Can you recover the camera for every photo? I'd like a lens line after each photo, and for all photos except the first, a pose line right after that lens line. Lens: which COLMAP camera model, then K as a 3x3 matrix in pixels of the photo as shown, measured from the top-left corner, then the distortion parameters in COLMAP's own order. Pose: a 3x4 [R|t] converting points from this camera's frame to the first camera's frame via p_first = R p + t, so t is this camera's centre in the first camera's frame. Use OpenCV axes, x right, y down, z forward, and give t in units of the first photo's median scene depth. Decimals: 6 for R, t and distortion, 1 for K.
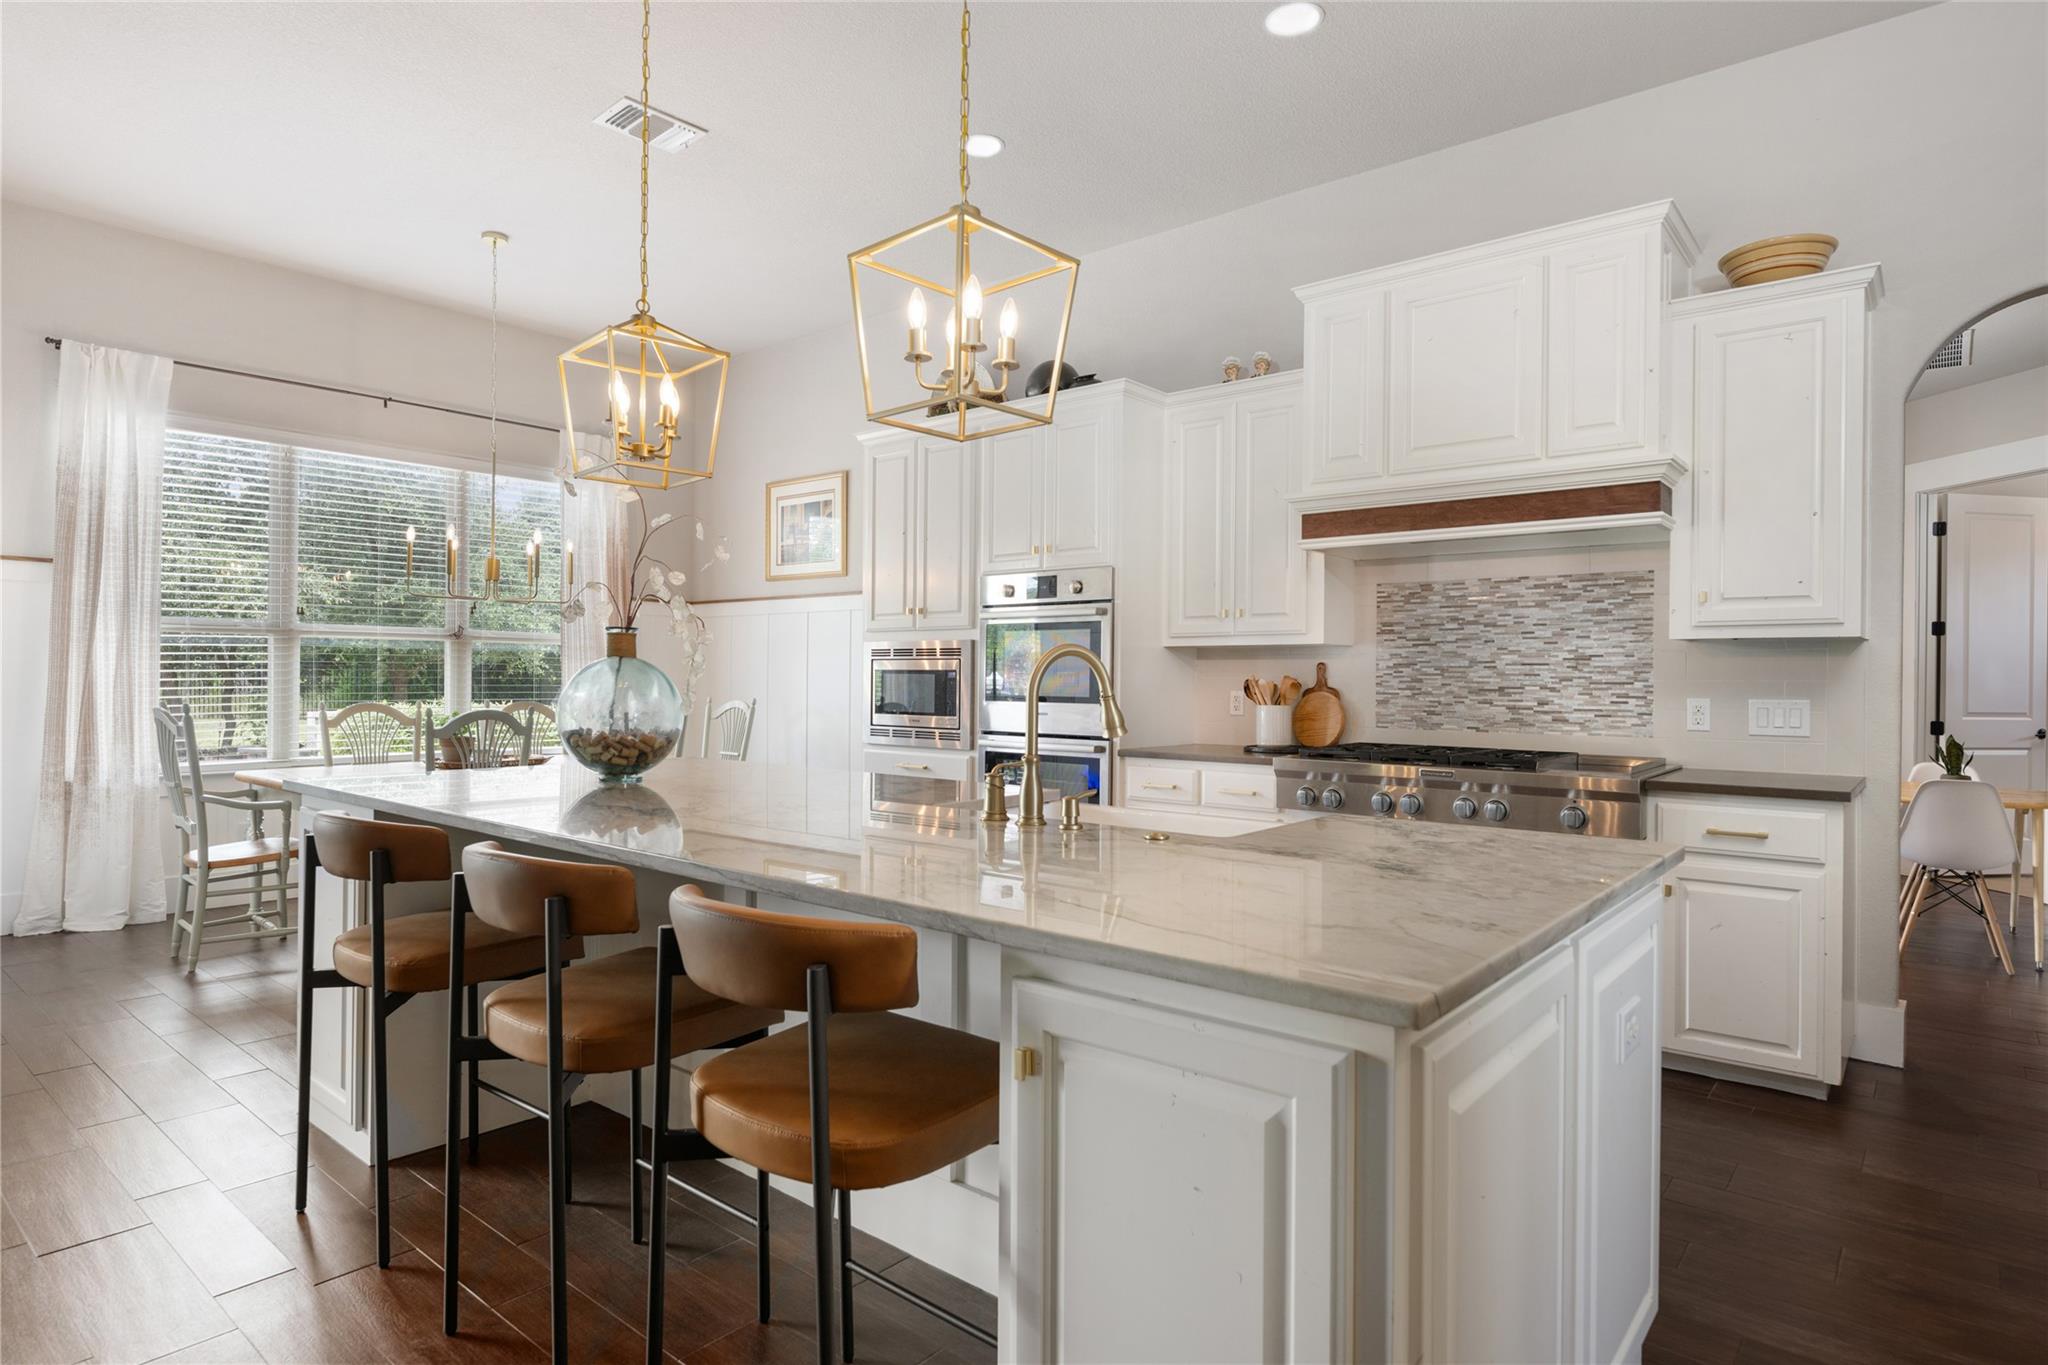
lens RADIAL K [[1115.1, 0, 1024.0], [0, 1115.1, 682.5], [0, 0, 1]] dist [-0.002060, -0.000149]
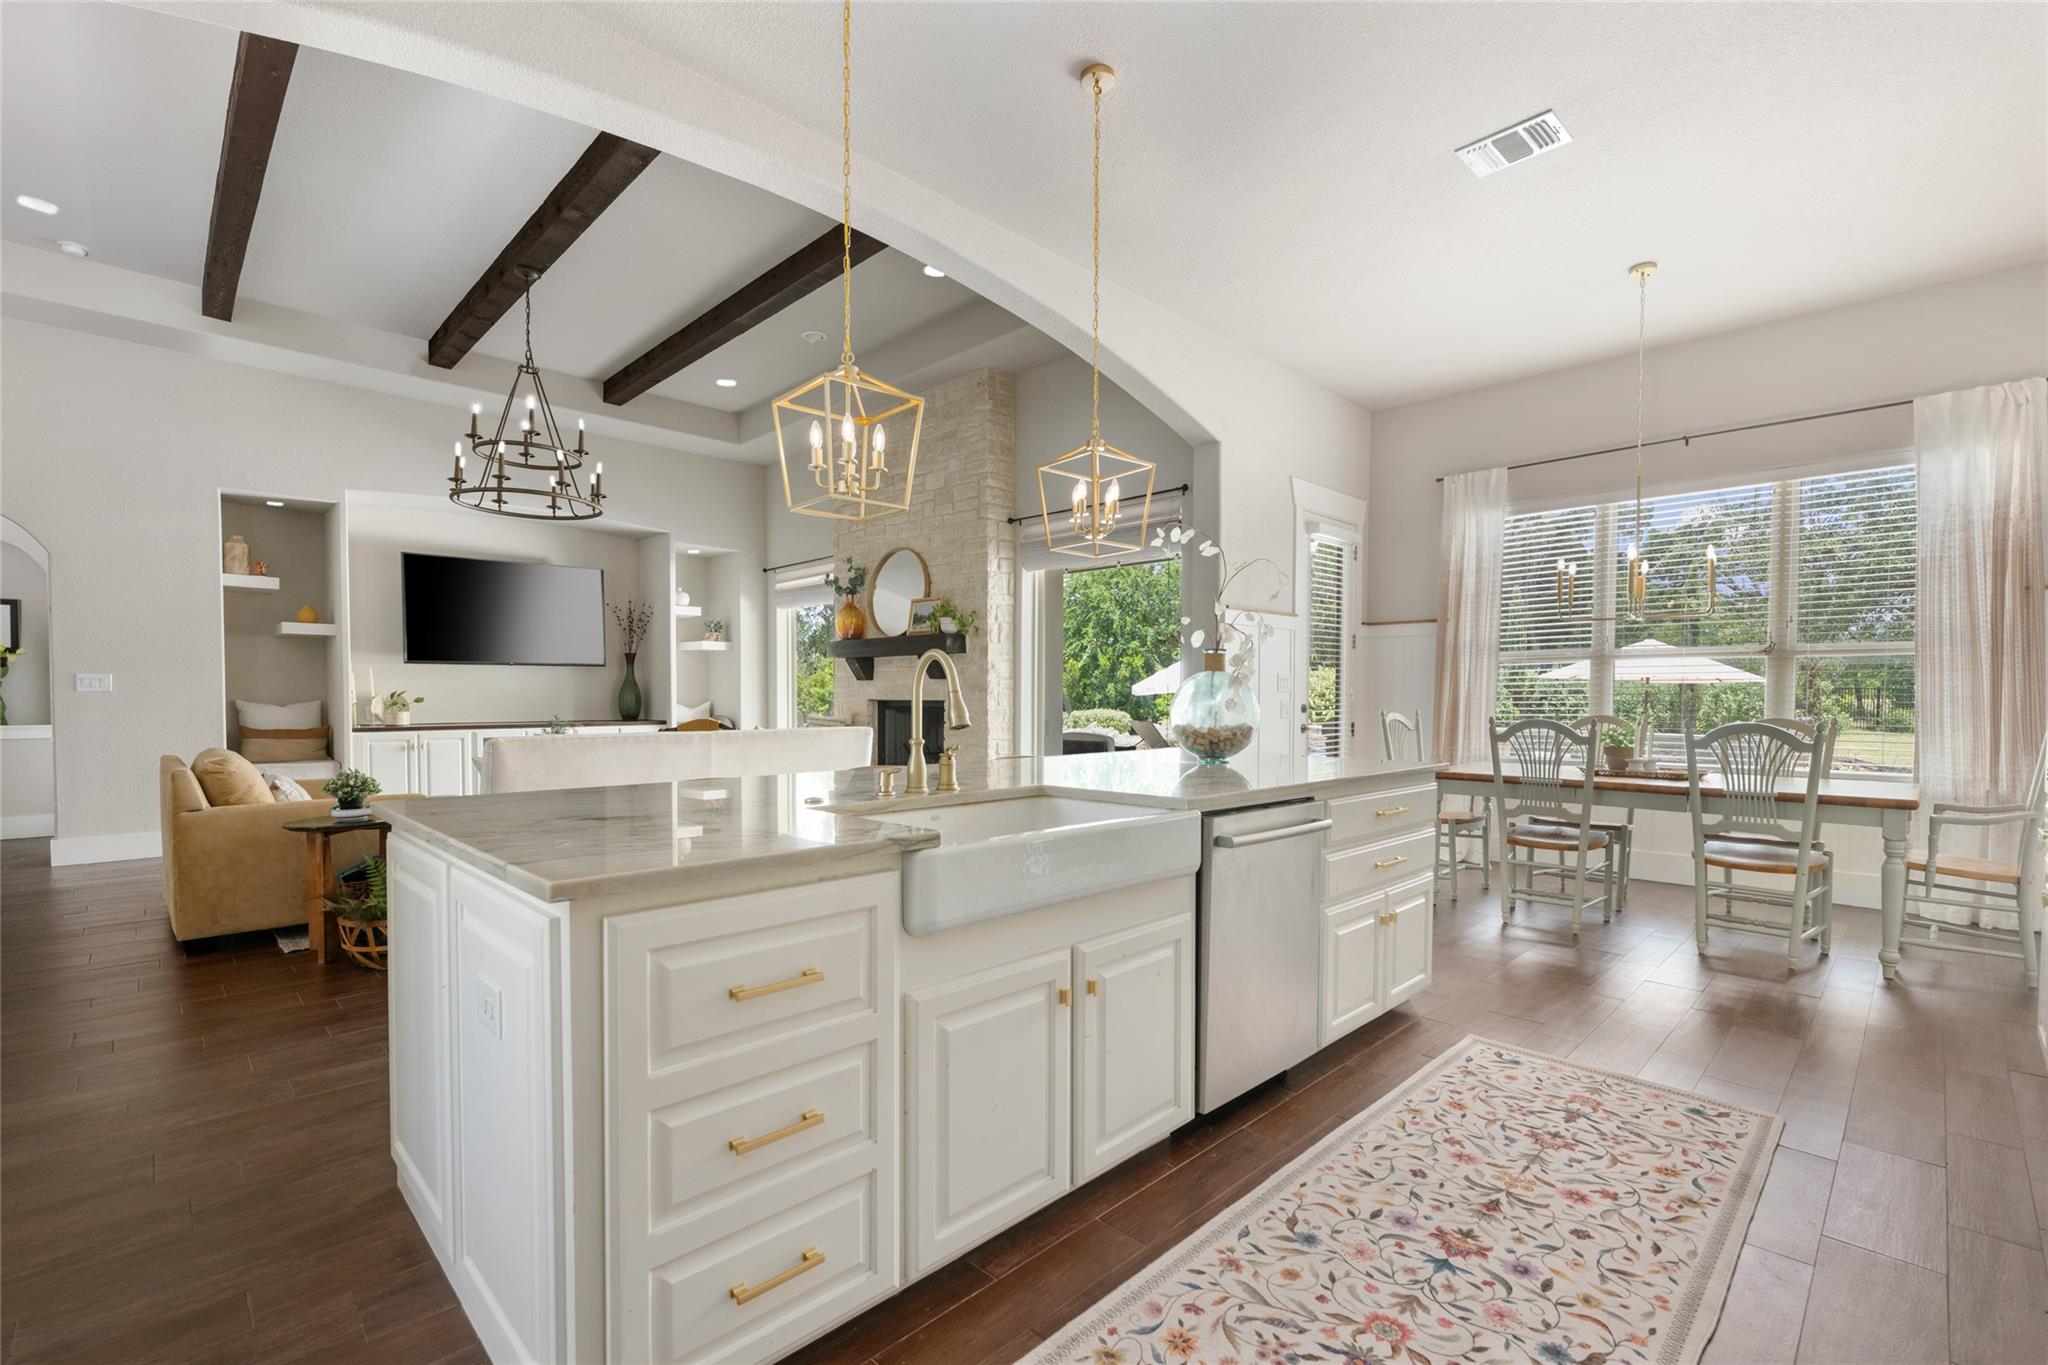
lens RADIAL K [[892.6, 0, 1024.0], [0, 892.6, 682.5], [0, 0, 1]] dist [0.003203, 0.000260]
pose [[-0.090291, -0.019145, -0.995731, 0.426152], [-0.008867, 0.999791, -0.018419, 0.007245], [0.995876, 0.007166, -0.090442, 0.529101]]
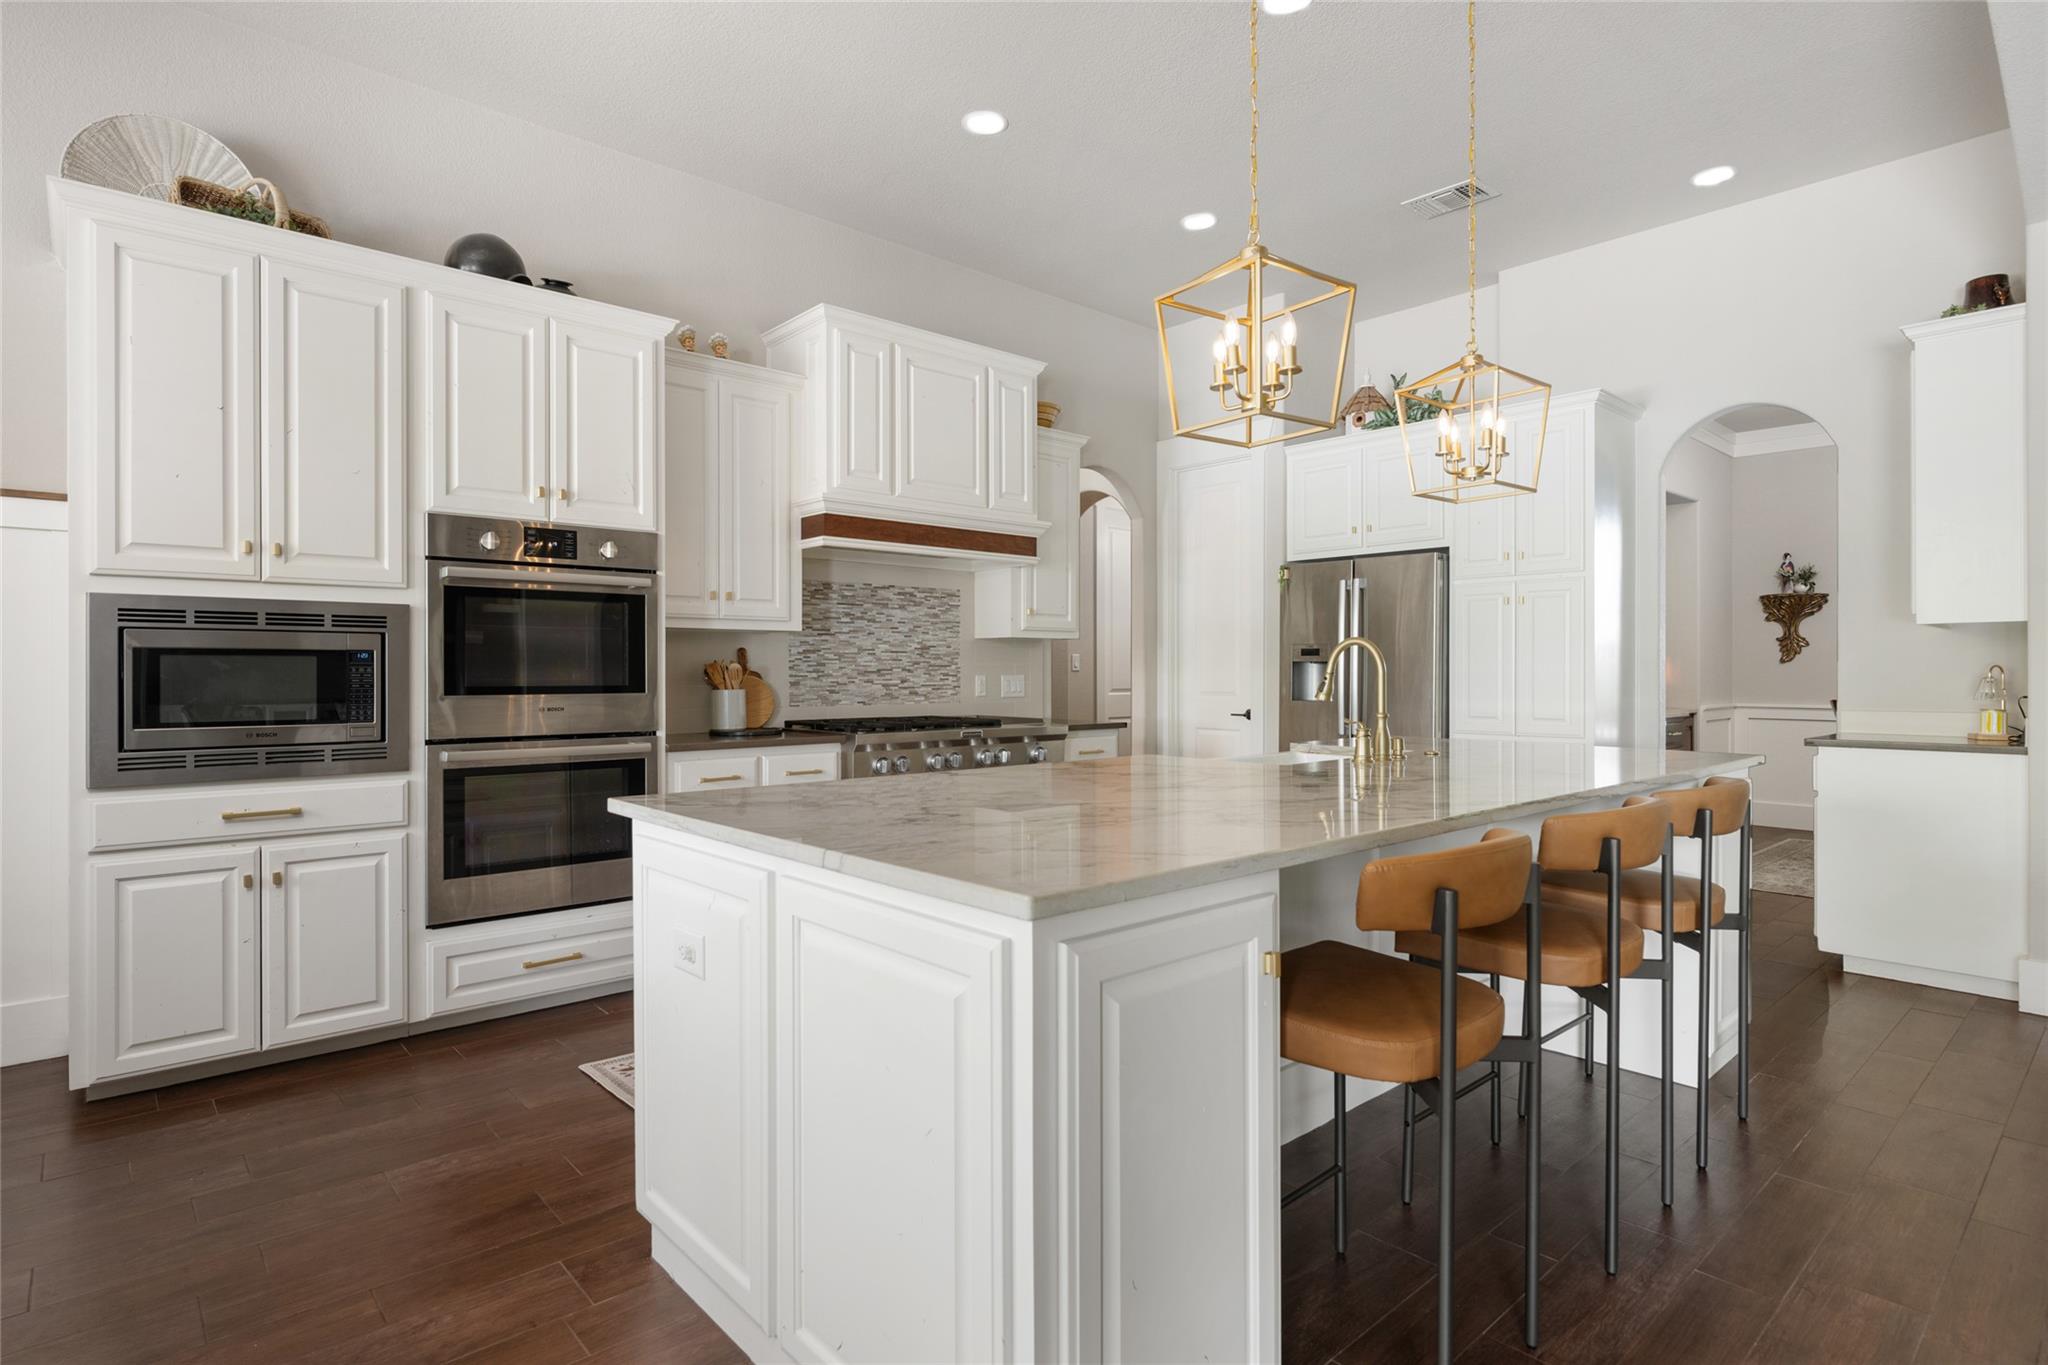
lens RADIAL K [[1058.7, 0, 1024.0], [0, 1058.7, 682.5], [0, 0, 1]] dist [-0.004744, -0.000568]
pose [[0.130264, -0.017415, 0.991326, -0.630481], [0.007592, 0.999834, 0.016567, 0.000200], [-0.991450, 0.005368, 0.130374, 0.557080]]
